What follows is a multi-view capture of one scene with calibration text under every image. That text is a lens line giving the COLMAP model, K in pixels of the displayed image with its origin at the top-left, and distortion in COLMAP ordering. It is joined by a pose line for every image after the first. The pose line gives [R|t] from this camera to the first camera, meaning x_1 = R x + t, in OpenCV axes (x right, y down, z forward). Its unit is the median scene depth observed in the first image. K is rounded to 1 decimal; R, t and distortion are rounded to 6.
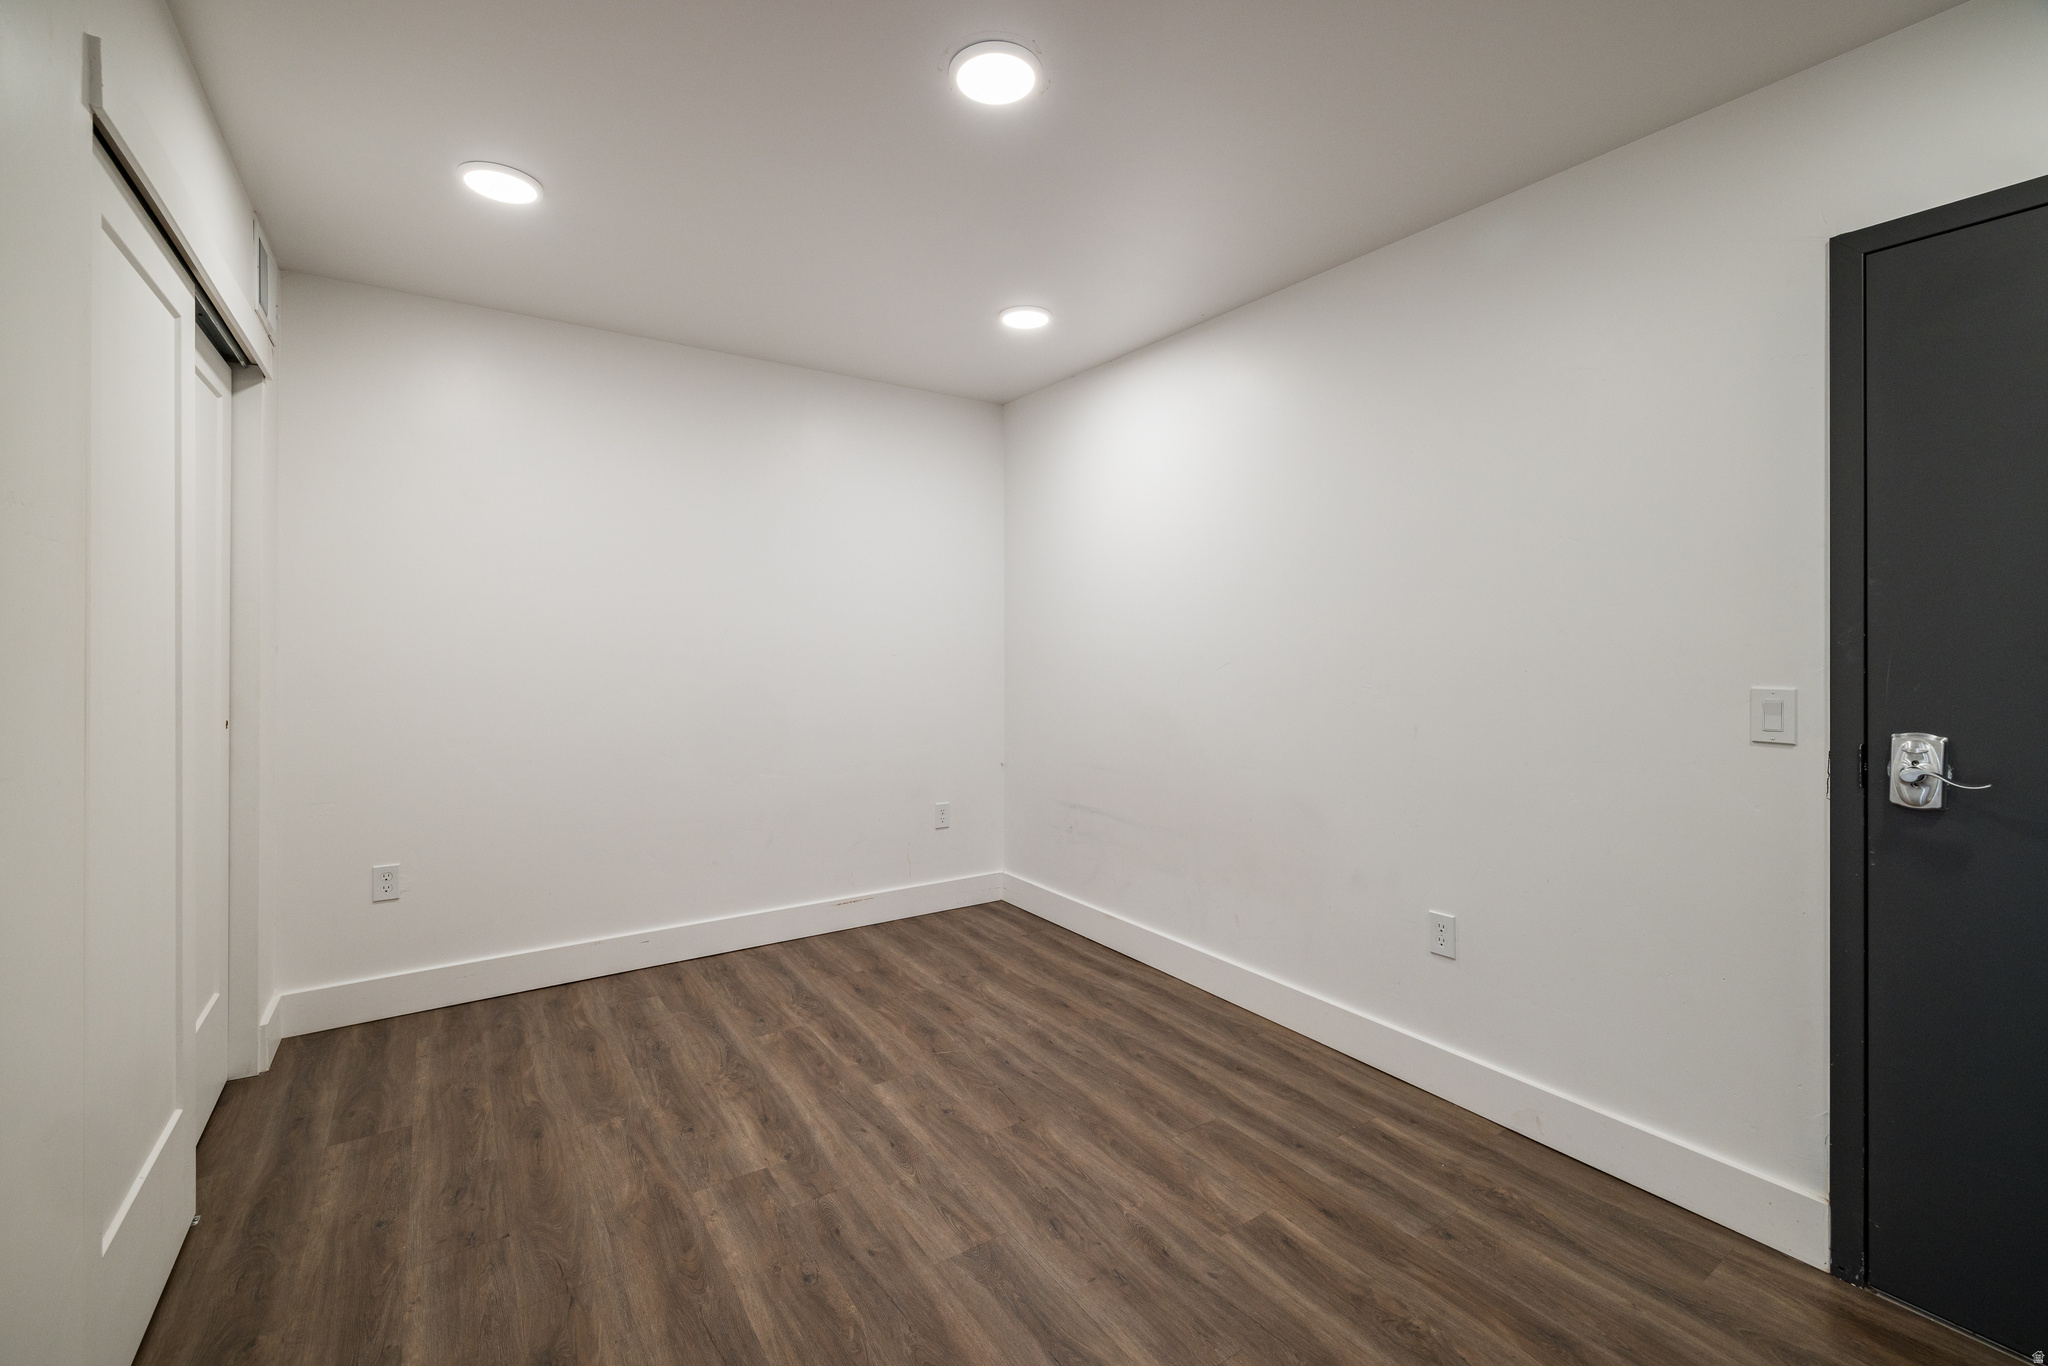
lens RADIAL K [[860.9, 0, 1020.2], [0, 860.9, 647.2], [0, 0, 1]] dist [0.000647, 0.000342]
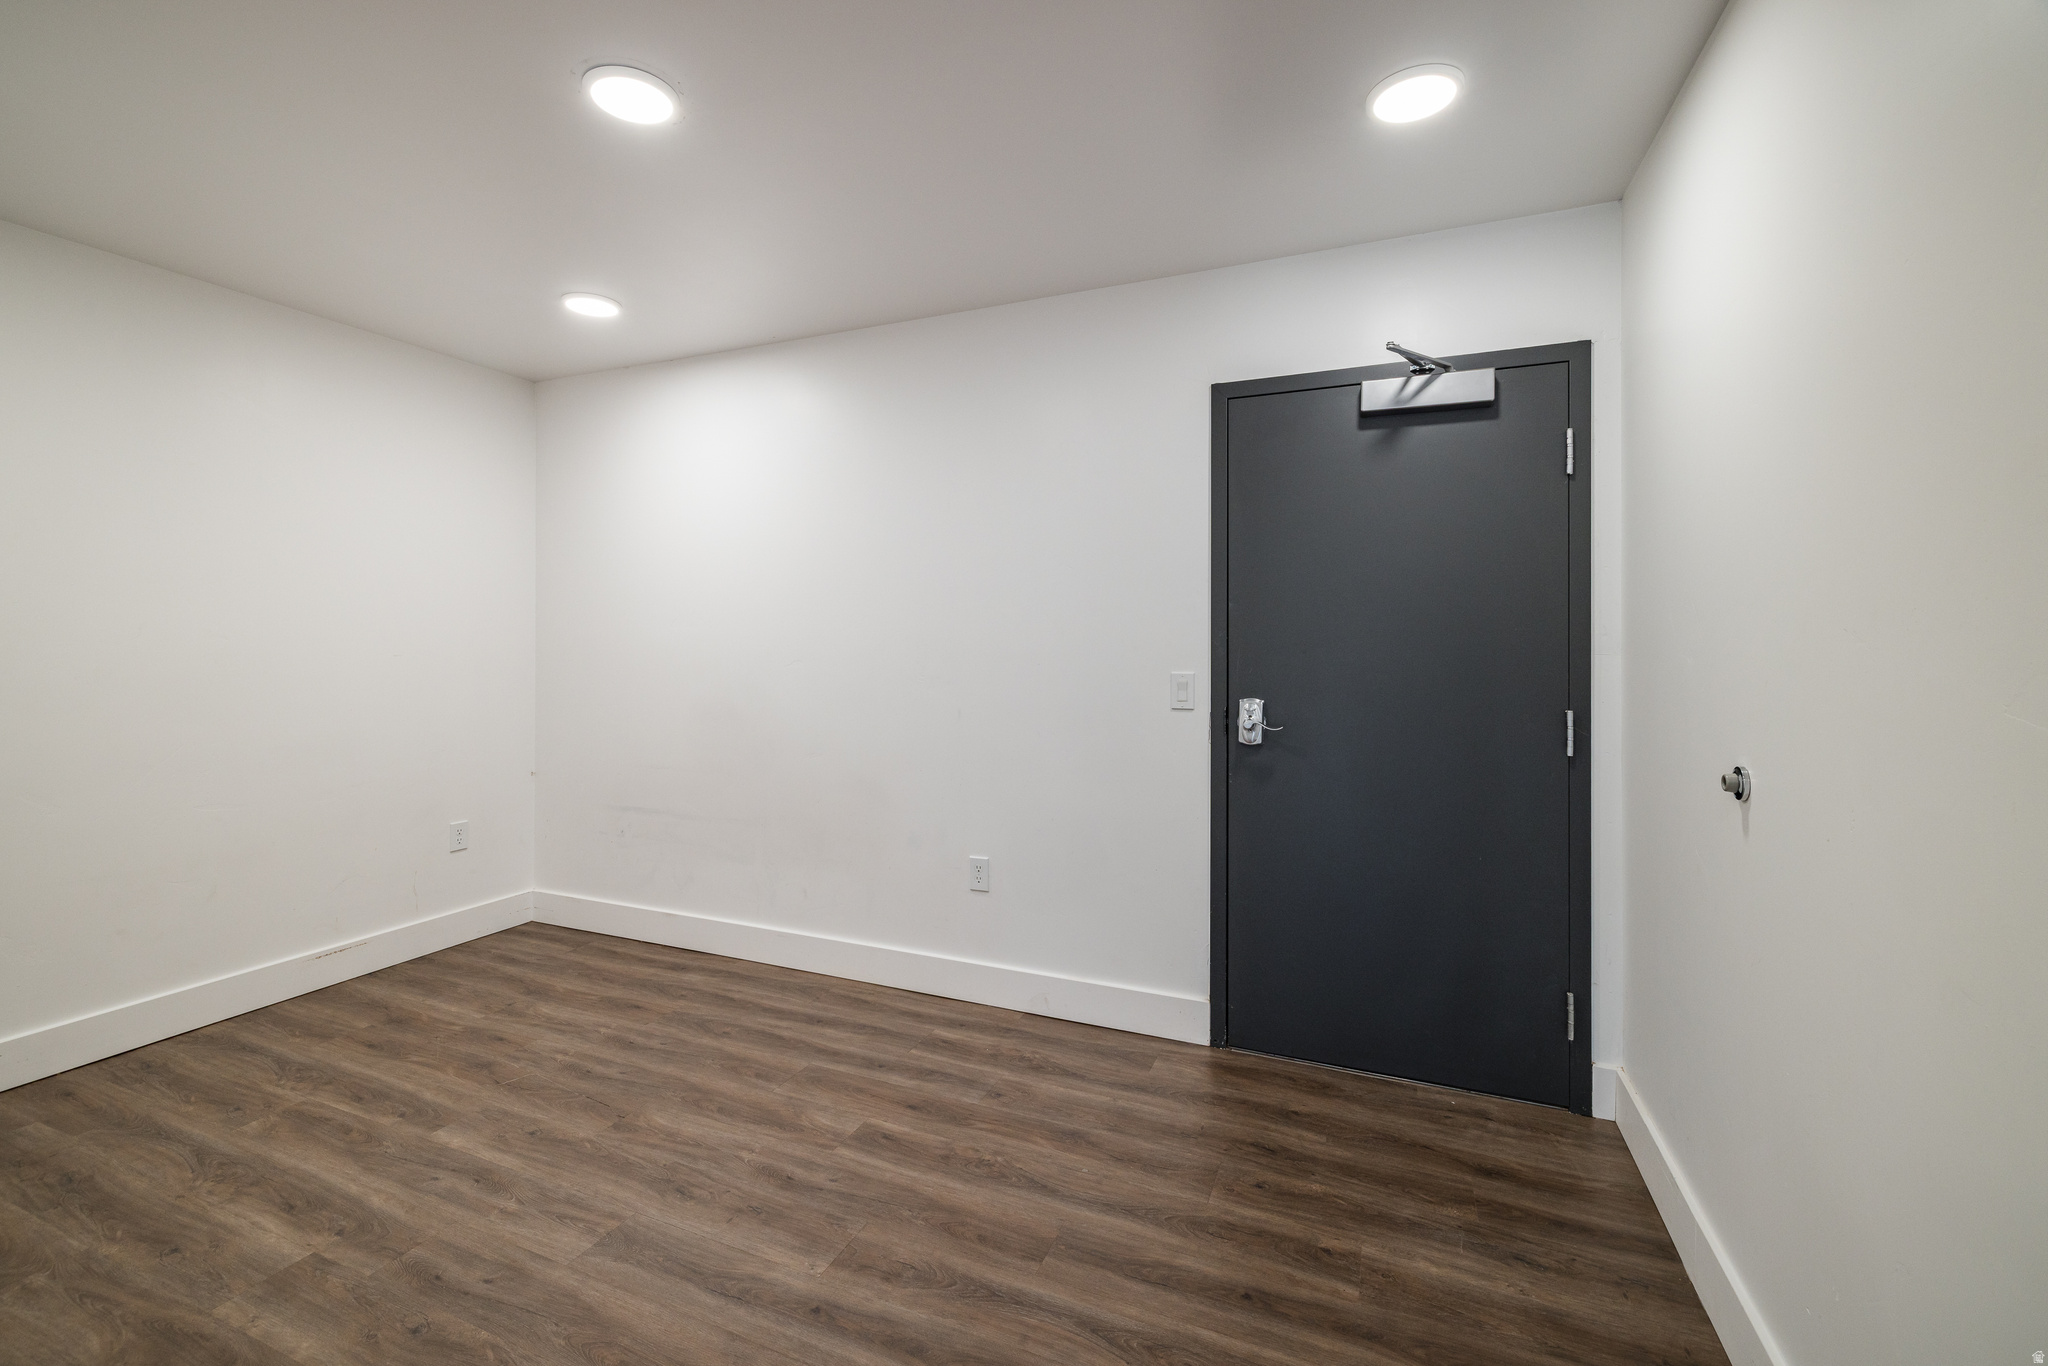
lens RADIAL K [[860.9, 0, 1020.2], [0, 860.9, 647.2], [0, 0, 1]] dist [0.000647, 0.000342]
pose [[0.840613, -0.003680, 0.541624, -0.164016], [0.000835, 0.999985, 0.005498, -0.005389], [-0.541636, -0.004169, 0.840603, -0.105121]]
